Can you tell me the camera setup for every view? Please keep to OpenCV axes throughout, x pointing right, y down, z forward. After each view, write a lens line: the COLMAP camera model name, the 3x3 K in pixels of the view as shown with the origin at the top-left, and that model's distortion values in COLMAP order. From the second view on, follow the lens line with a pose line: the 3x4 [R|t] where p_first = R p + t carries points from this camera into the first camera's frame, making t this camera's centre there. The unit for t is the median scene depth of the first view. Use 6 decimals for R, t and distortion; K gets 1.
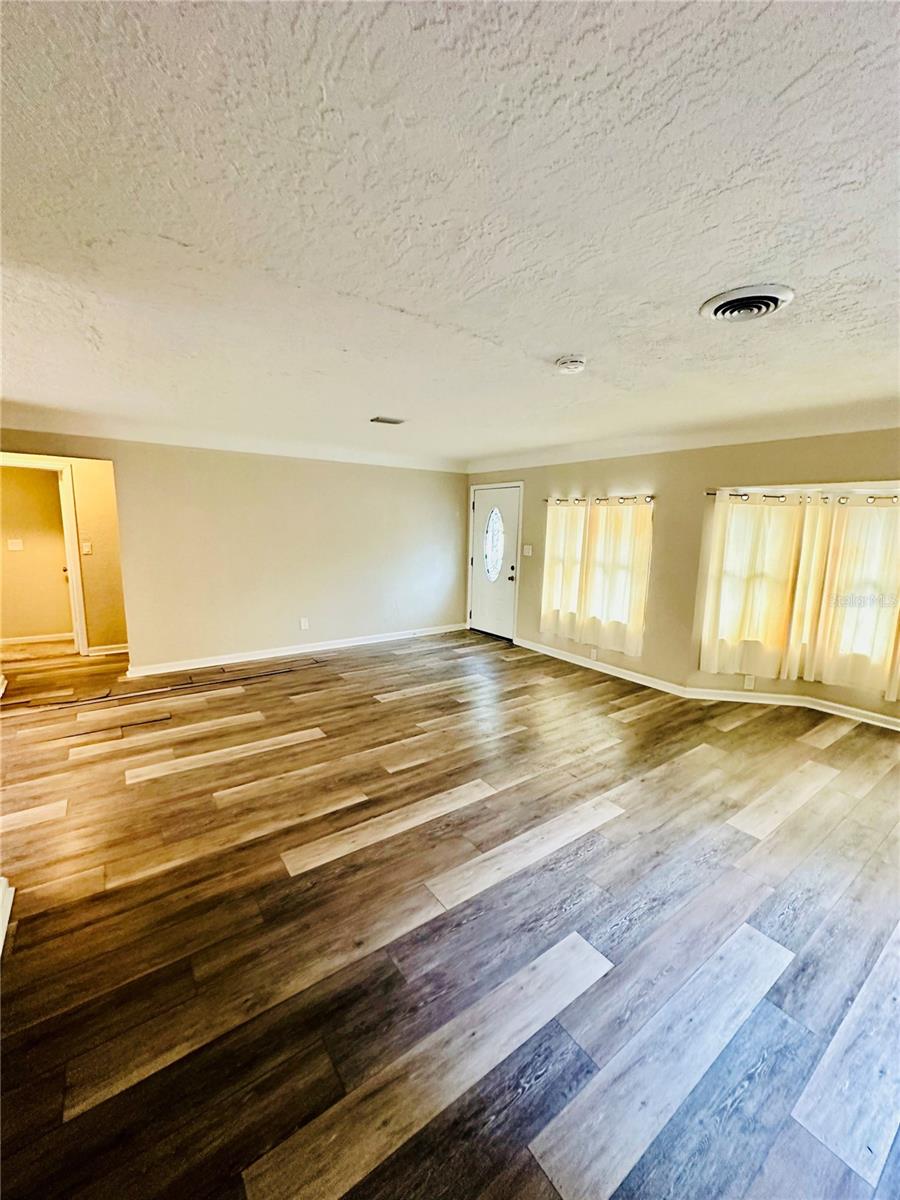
lens RADIAL K [[478.4, 0, 448.3], [0, 478.4, 603.5], [0, 0, 1]] dist [-0.001776, -0.000401]
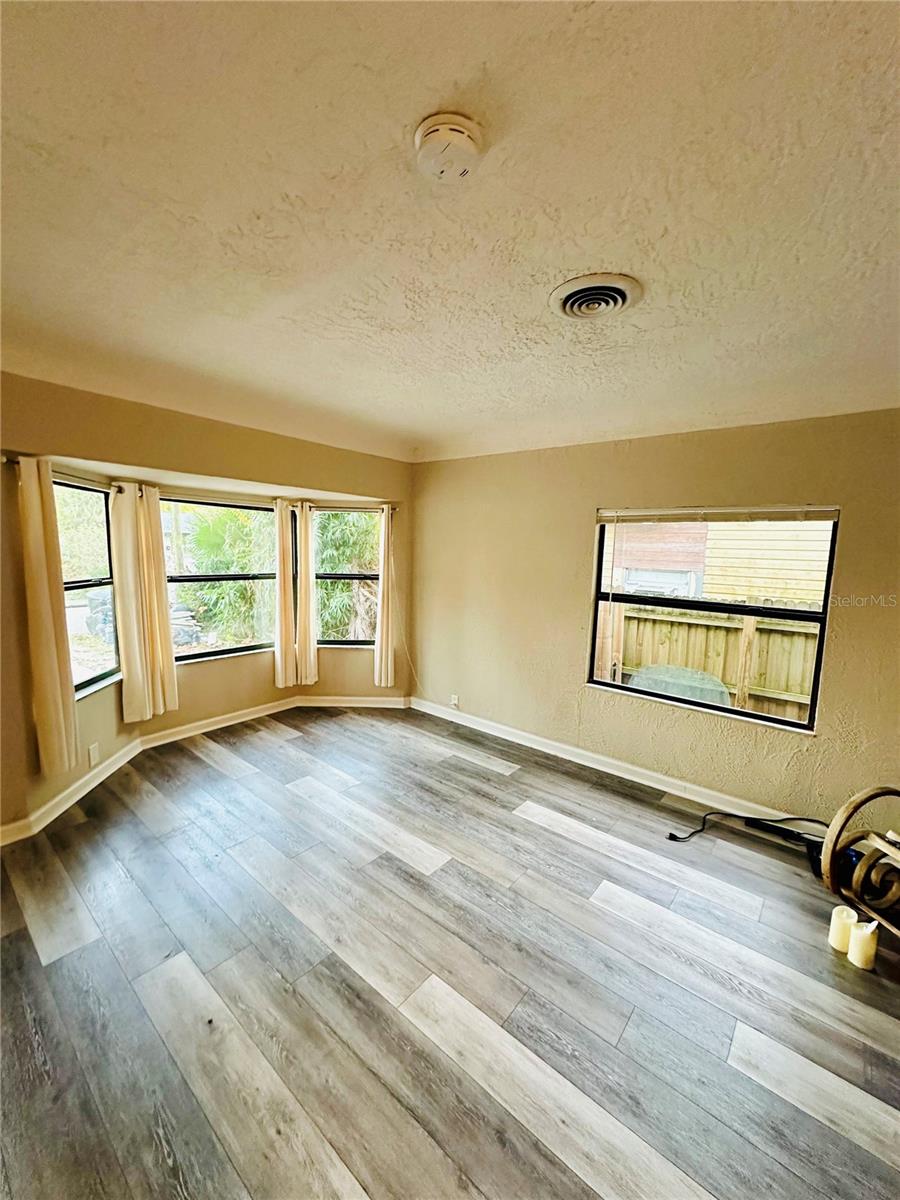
lens RADIAL K [[478.4, 0, 445.6], [0, 478.4, 599.8], [0, 0, 1]] dist [-0.001776, -0.000401]
pose [[-0.250136, -0.135081, 0.958742, -0.191129], [0.126219, 0.977220, 0.170615, -0.173326], [-0.959948, 0.163688, -0.227388, 1.107866]]
